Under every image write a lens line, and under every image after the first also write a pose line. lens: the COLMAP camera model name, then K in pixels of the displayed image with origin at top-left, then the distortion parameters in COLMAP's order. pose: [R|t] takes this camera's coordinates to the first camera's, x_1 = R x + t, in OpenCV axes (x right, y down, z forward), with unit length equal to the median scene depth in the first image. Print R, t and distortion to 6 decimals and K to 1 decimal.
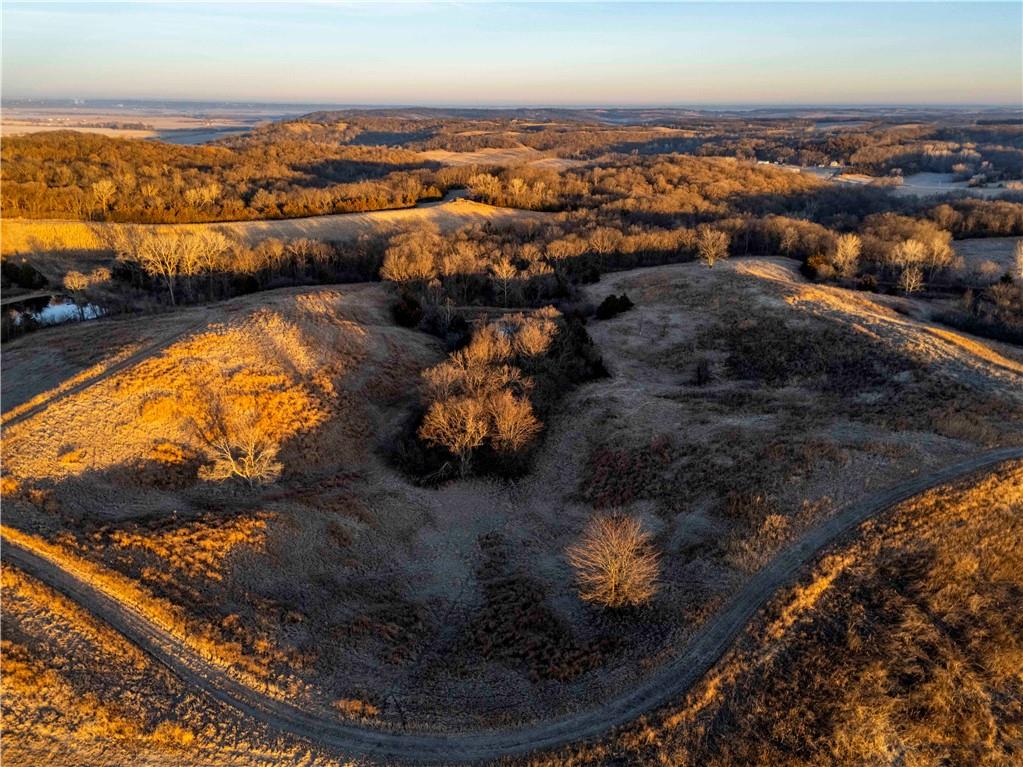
lens RADIAL K [[730.2, 0, 510.8], [0, 730.2, 381.1], [0, 0, 1]] dist [0.014012, -0.016115]
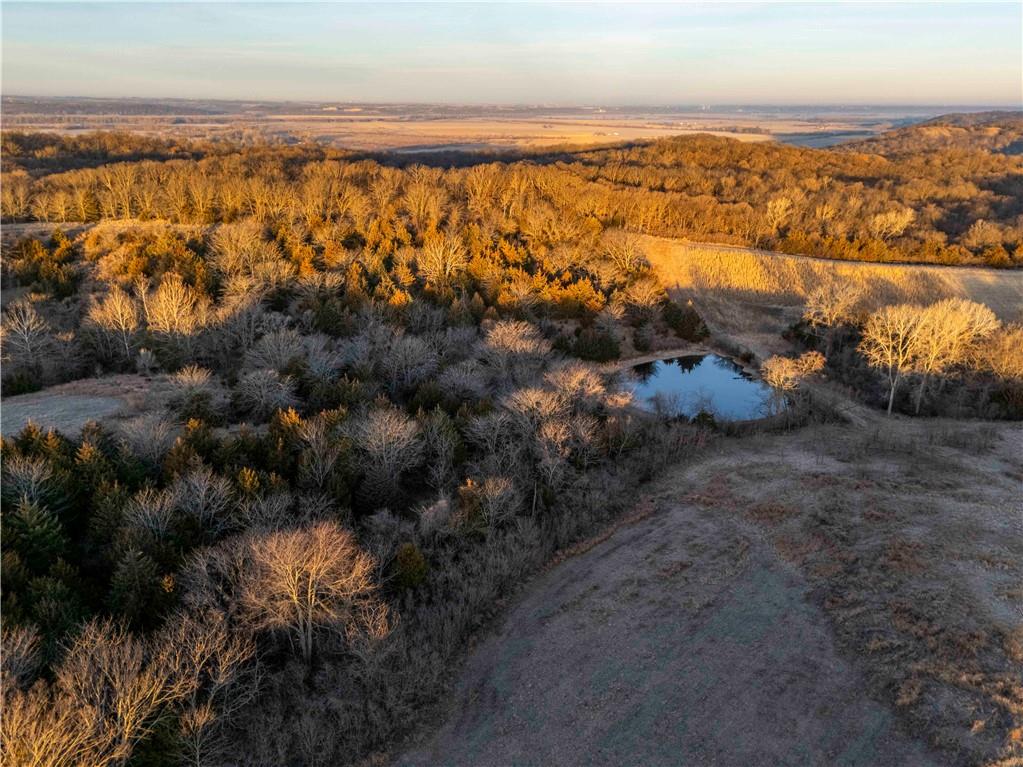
lens RADIAL K [[730.2, 0, 512.0], [0, 730.2, 384.7], [0, 0, 1]] dist [0.014012, -0.016115]
pose [[0.735543, 0.226161, -0.638613, -0.194701], [-0.226418, 0.970495, 0.082911, -0.069079], [0.638522, 0.083609, 0.765048, 0.198132]]
